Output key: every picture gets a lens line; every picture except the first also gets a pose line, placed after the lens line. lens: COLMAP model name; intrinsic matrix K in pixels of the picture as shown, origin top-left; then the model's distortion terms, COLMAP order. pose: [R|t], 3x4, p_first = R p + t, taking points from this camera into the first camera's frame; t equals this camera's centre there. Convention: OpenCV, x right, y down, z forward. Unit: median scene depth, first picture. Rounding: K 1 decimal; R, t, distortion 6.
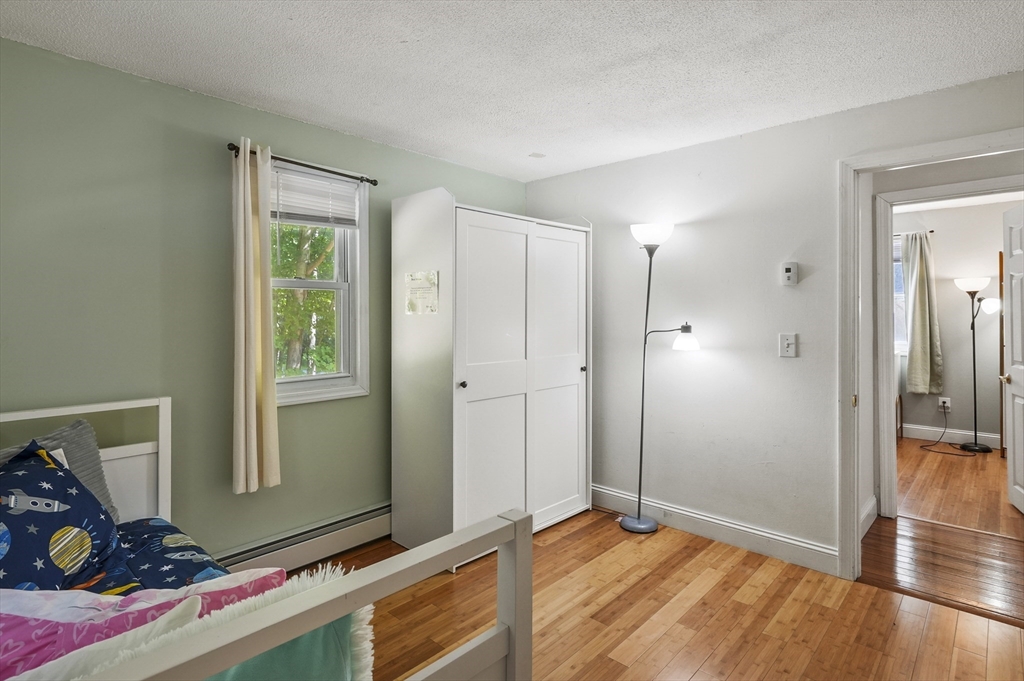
lens RADIAL K [[527.3, 0, 511.4], [0, 527.3, 314.9], [0, 0, 1]] dist [0.003260, 0.002112]
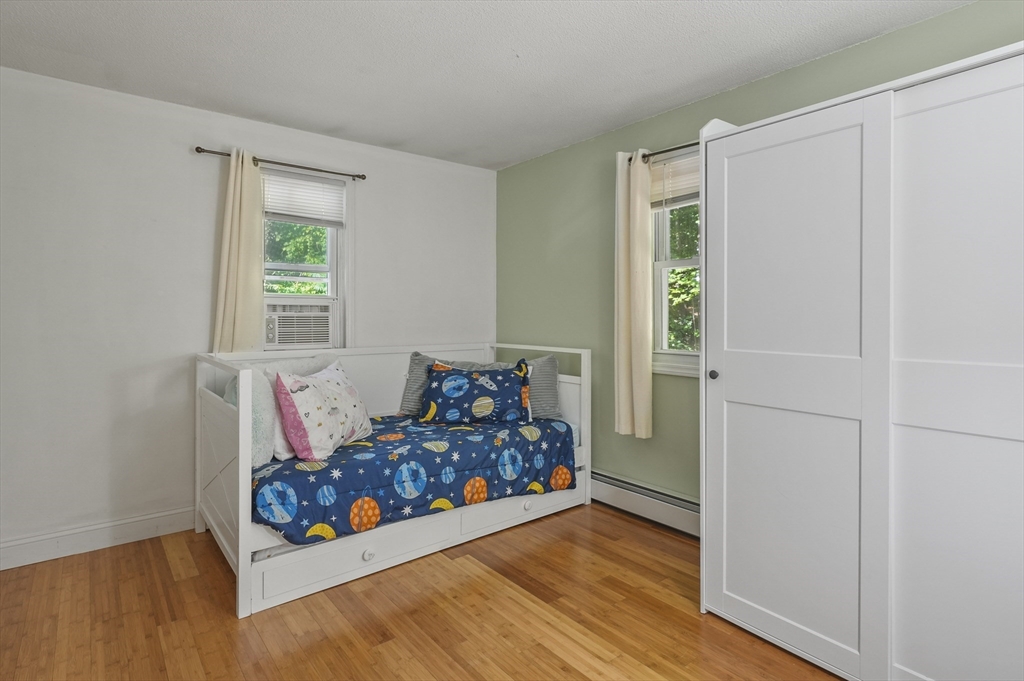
lens RADIAL K [[527.3, 0, 511.4], [0, 527.3, 314.9], [0, 0, 1]] dist [0.003260, 0.002112]
pose [[-0.148361, 0.001085, -0.988933, 0.380209], [-0.000428, 0.999999, 0.001162, 0.025069], [0.988933, 0.000596, -0.148360, 0.450465]]
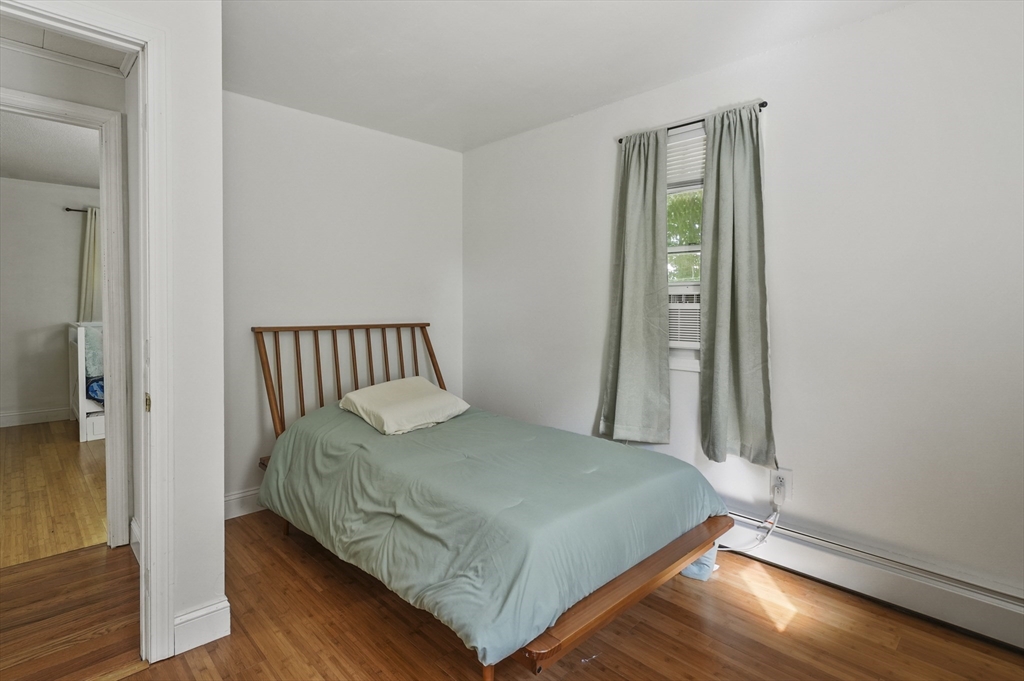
lens RADIAL K [[510.7, 0, 497.5], [0, 510.7, 302.7], [0, 0, 1]] dist [-0.000114, 0.000590]
pose [[-0.063286, 0.021500, -0.997764, 0.796438], [0.004481, 0.999764, 0.021259, 0.011504], [0.997985, -0.003126, -0.063367, 0.915910]]
